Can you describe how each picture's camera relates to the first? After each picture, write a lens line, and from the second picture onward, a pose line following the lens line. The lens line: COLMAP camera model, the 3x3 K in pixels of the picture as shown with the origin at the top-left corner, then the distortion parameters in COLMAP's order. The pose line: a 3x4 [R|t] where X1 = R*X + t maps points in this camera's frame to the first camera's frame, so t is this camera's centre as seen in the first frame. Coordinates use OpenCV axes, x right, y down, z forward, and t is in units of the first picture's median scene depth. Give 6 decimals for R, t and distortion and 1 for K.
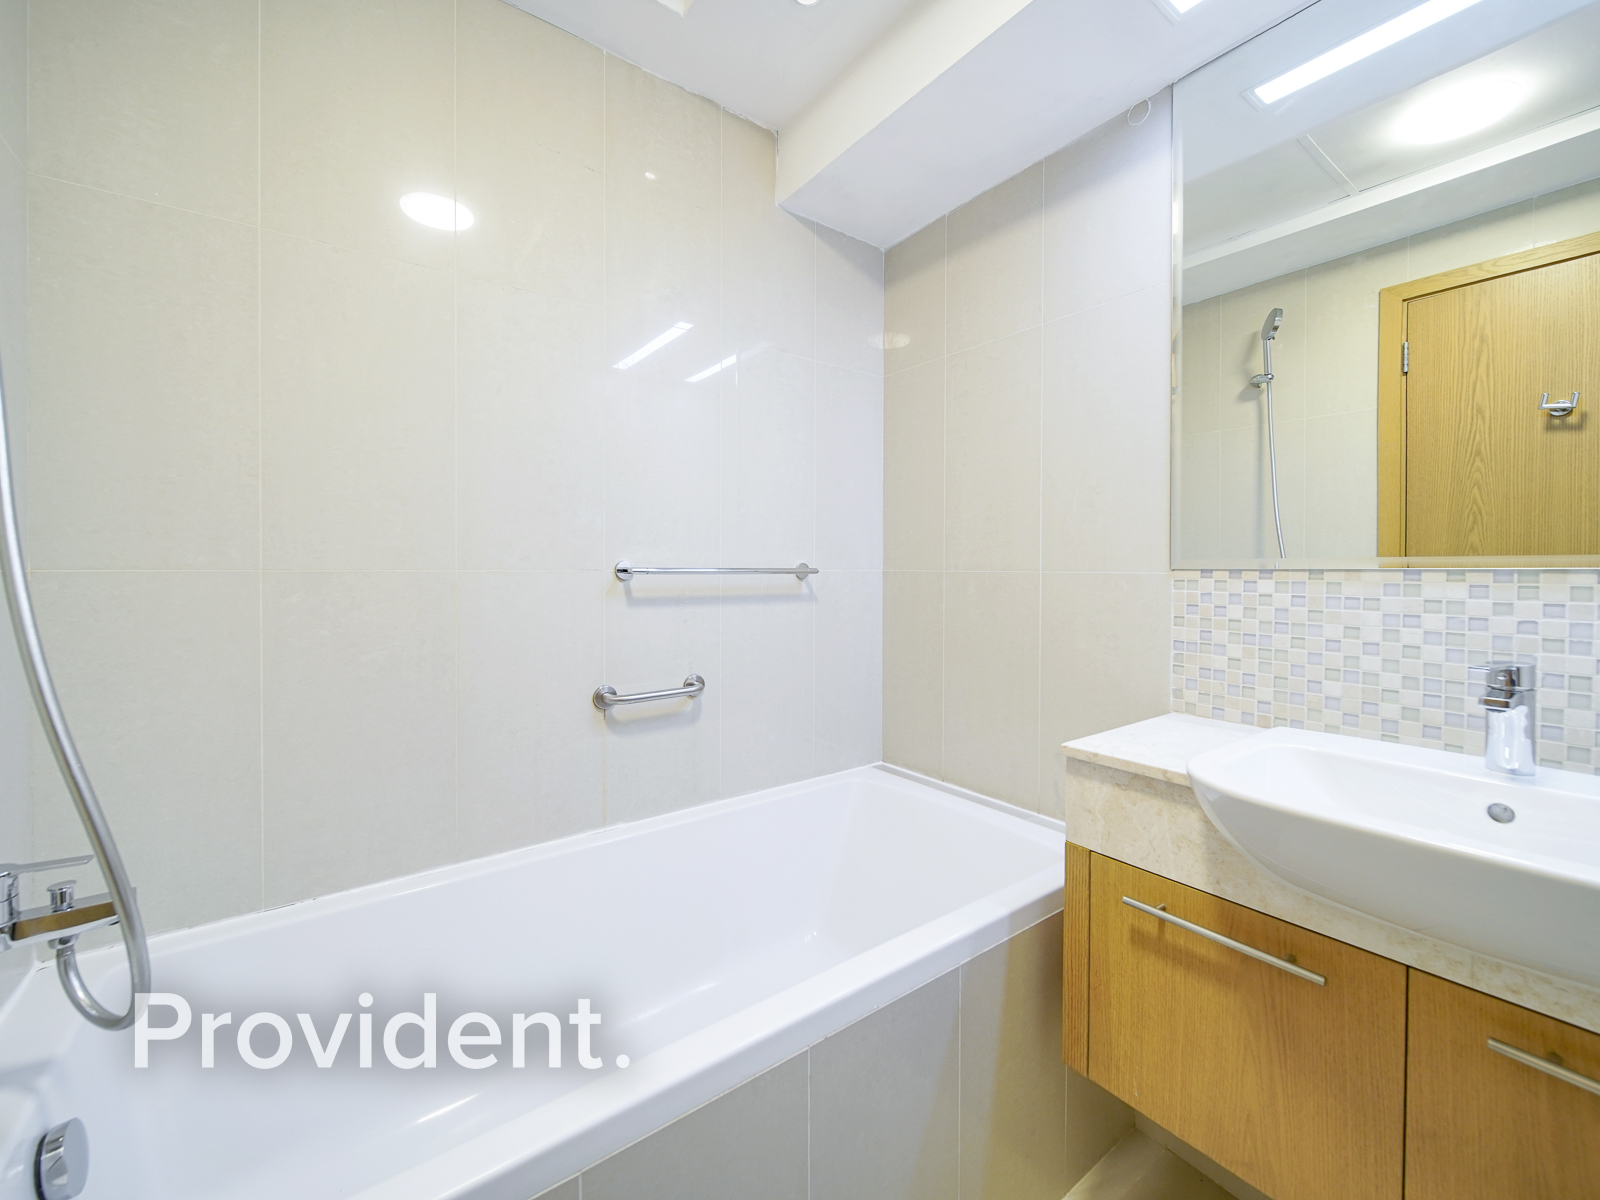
lens RADIAL K [[656.3, 0, 806.9], [0, 656.3, 573.0], [0, 0, 1]] dist [0.001016, -0.000117]
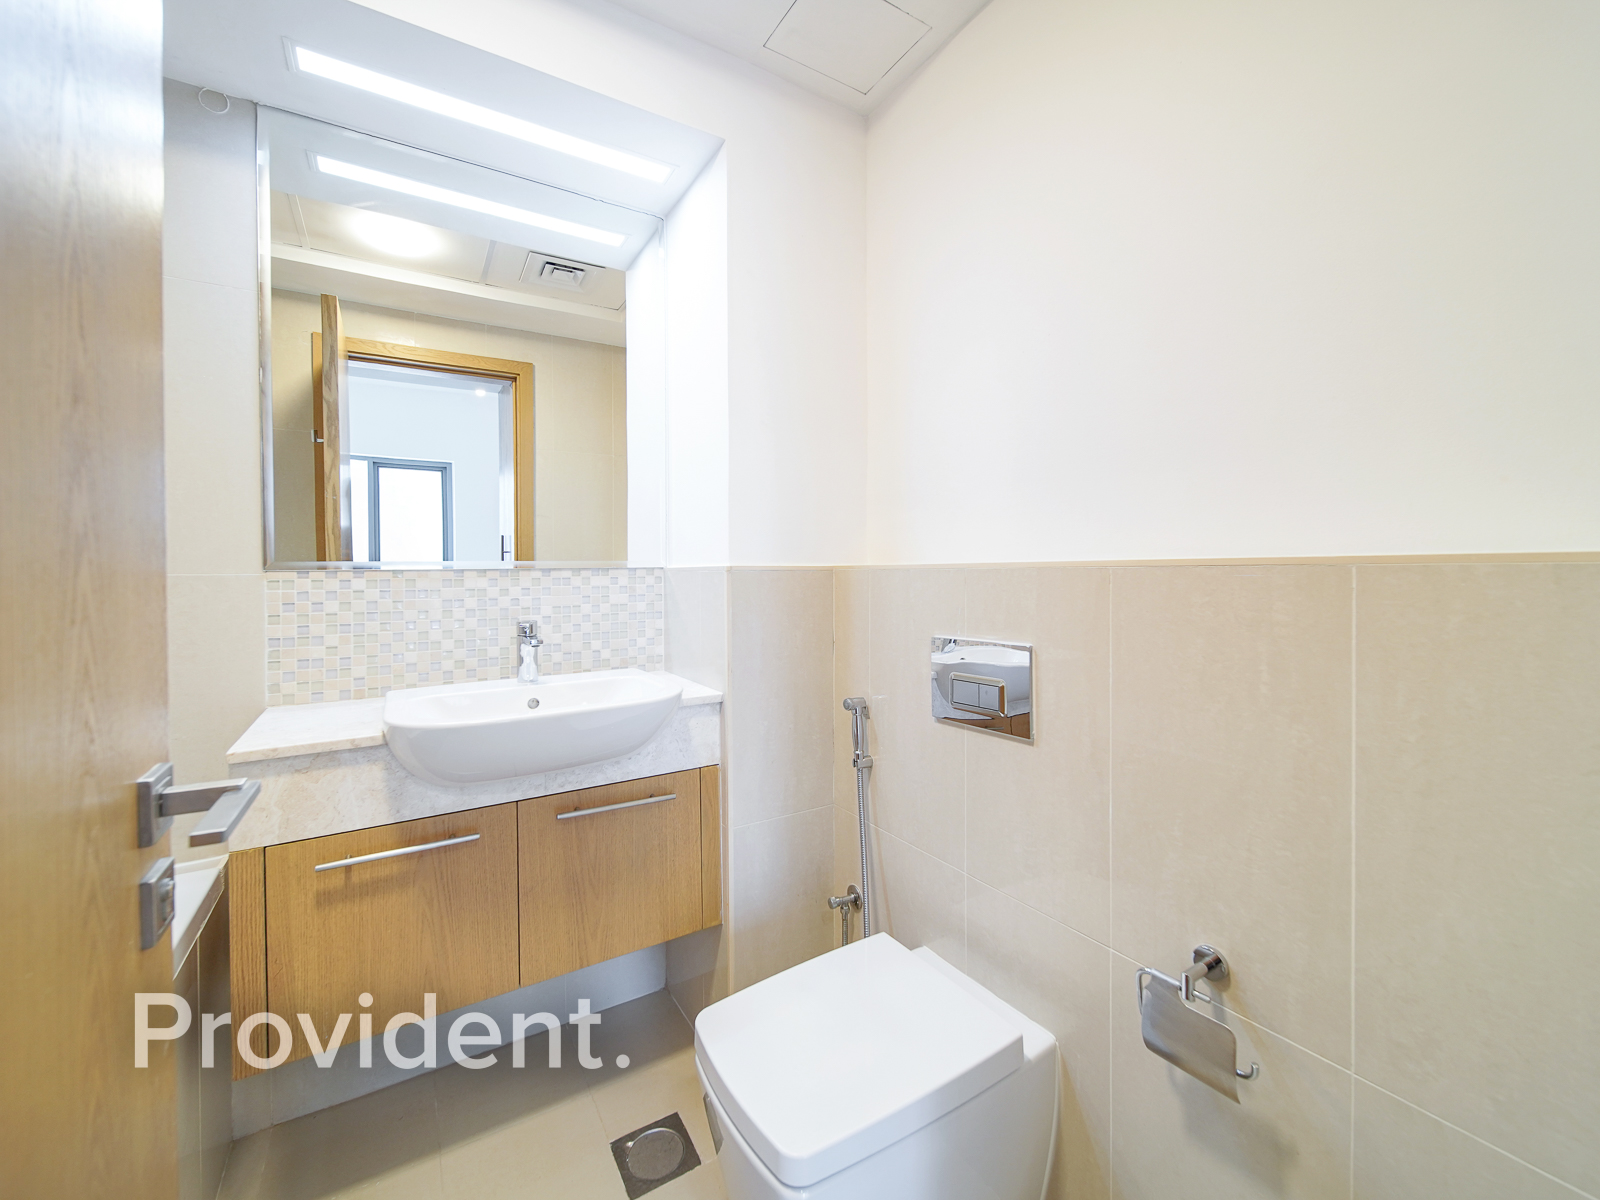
lens RADIAL K [[656.3, 0, 795.9], [0, 656.3, 569.9], [0, 0, 1]] dist [0.001016, -0.000117]
pose [[0.091049, -0.004894, 0.995834, -0.503121], [0.012591, 0.999914, 0.003763, -0.000281], [-0.995767, 0.012196, 0.091103, 0.080972]]
